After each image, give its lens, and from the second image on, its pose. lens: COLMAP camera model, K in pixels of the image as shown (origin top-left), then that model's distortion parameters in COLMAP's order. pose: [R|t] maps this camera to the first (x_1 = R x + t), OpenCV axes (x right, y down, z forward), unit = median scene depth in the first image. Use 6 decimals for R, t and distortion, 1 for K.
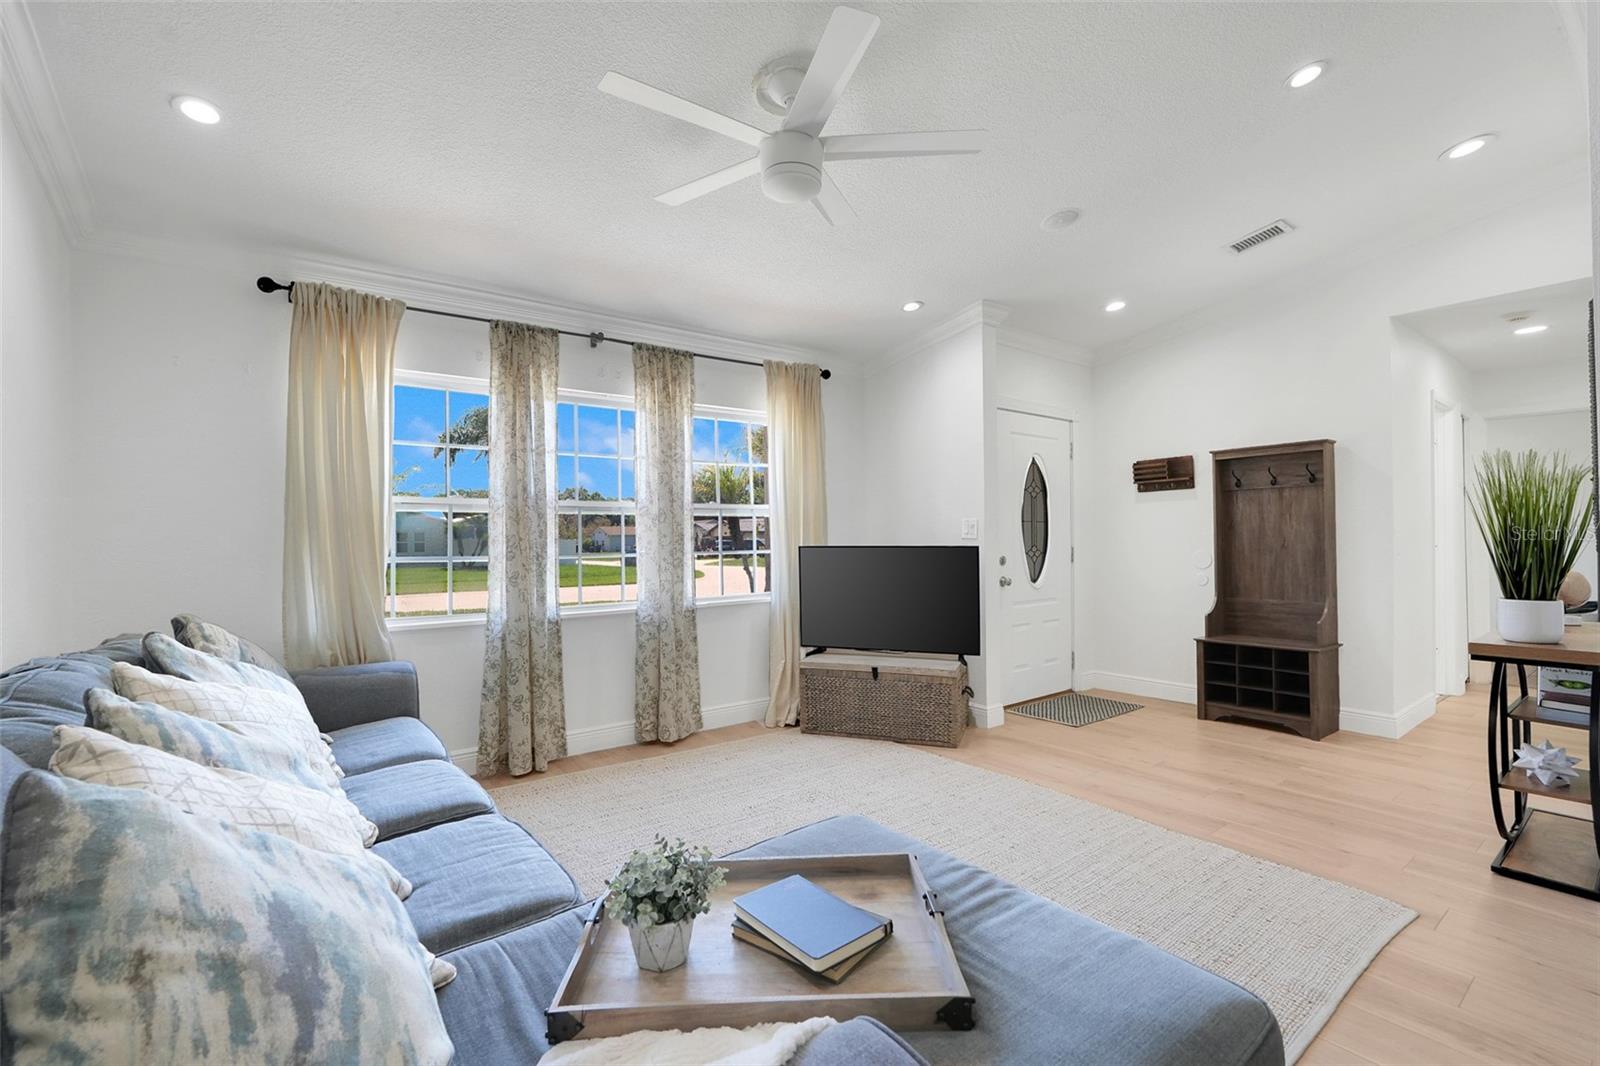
lens RADIAL K [[708.1, 0, 823.0], [0, 708.1, 528.0], [0, 0, 1]] dist [-0.005778, 0.003216]
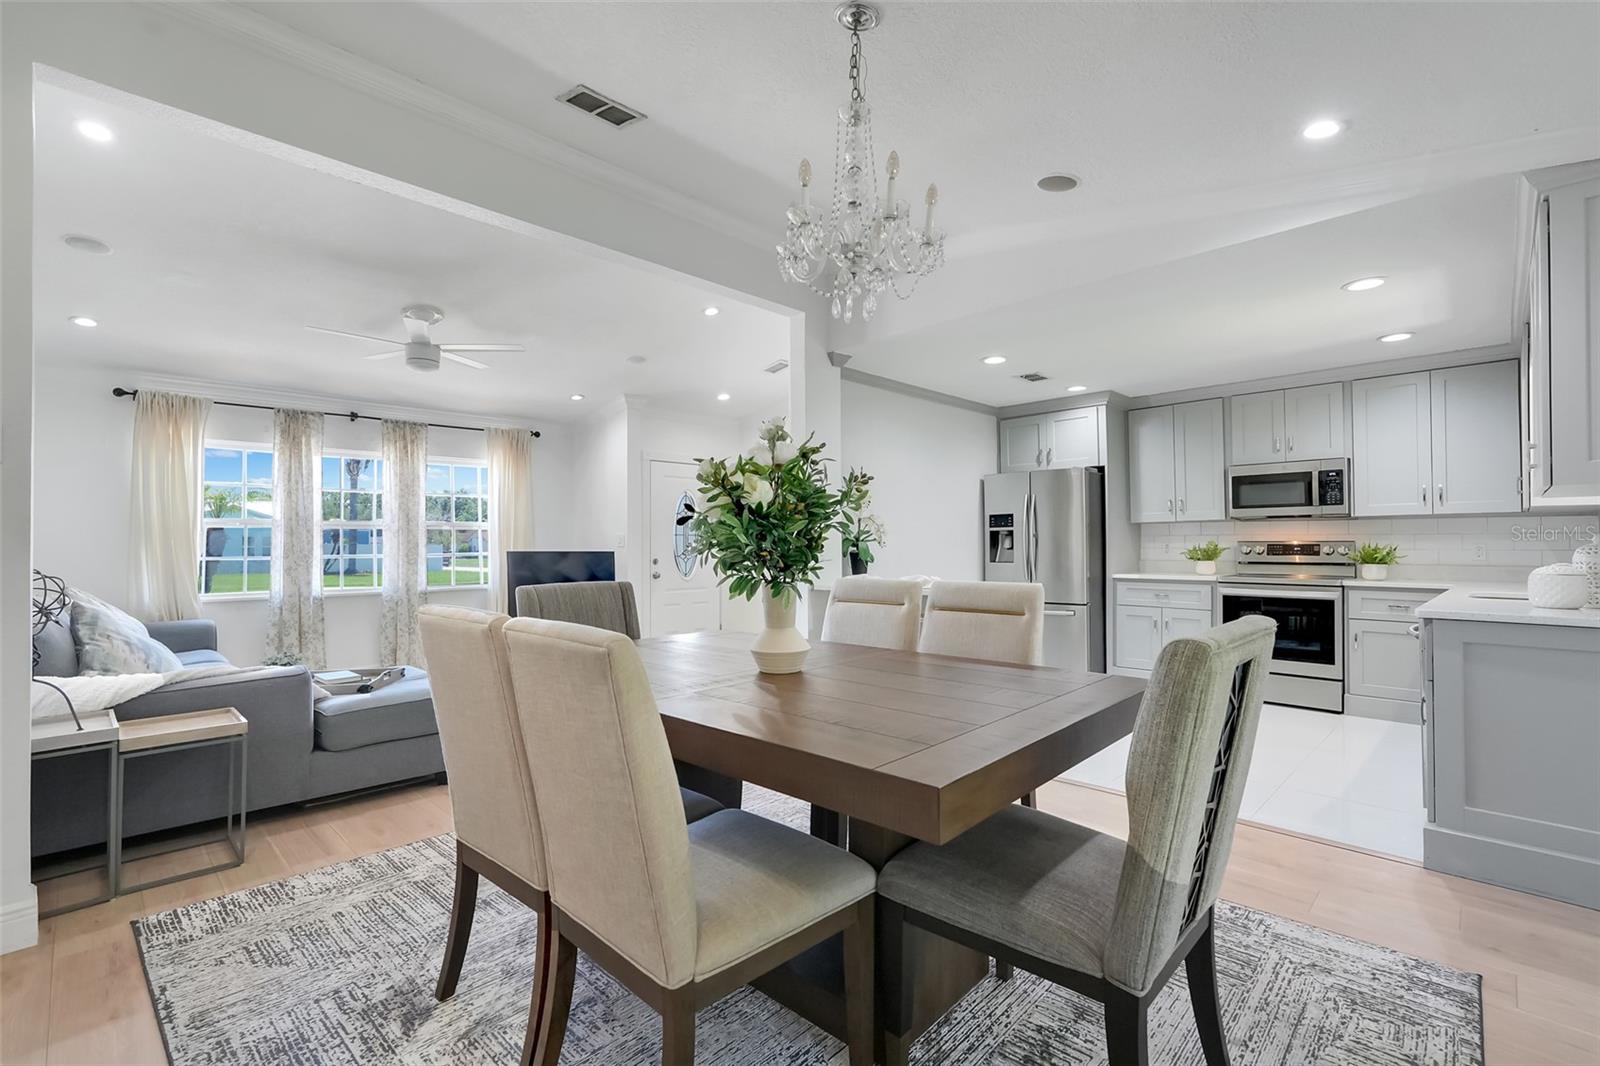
lens RADIAL K [[708.1, 0, 809.2], [0, 708.1, 534.1], [0, 0, 1]] dist [-0.005778, 0.003216]
pose [[0.991781, 0.007047, 0.127753, 0.499112], [-0.006816, 0.999974, -0.002243, -0.014224], [-0.127766, 0.001354, 0.991803, -0.695555]]
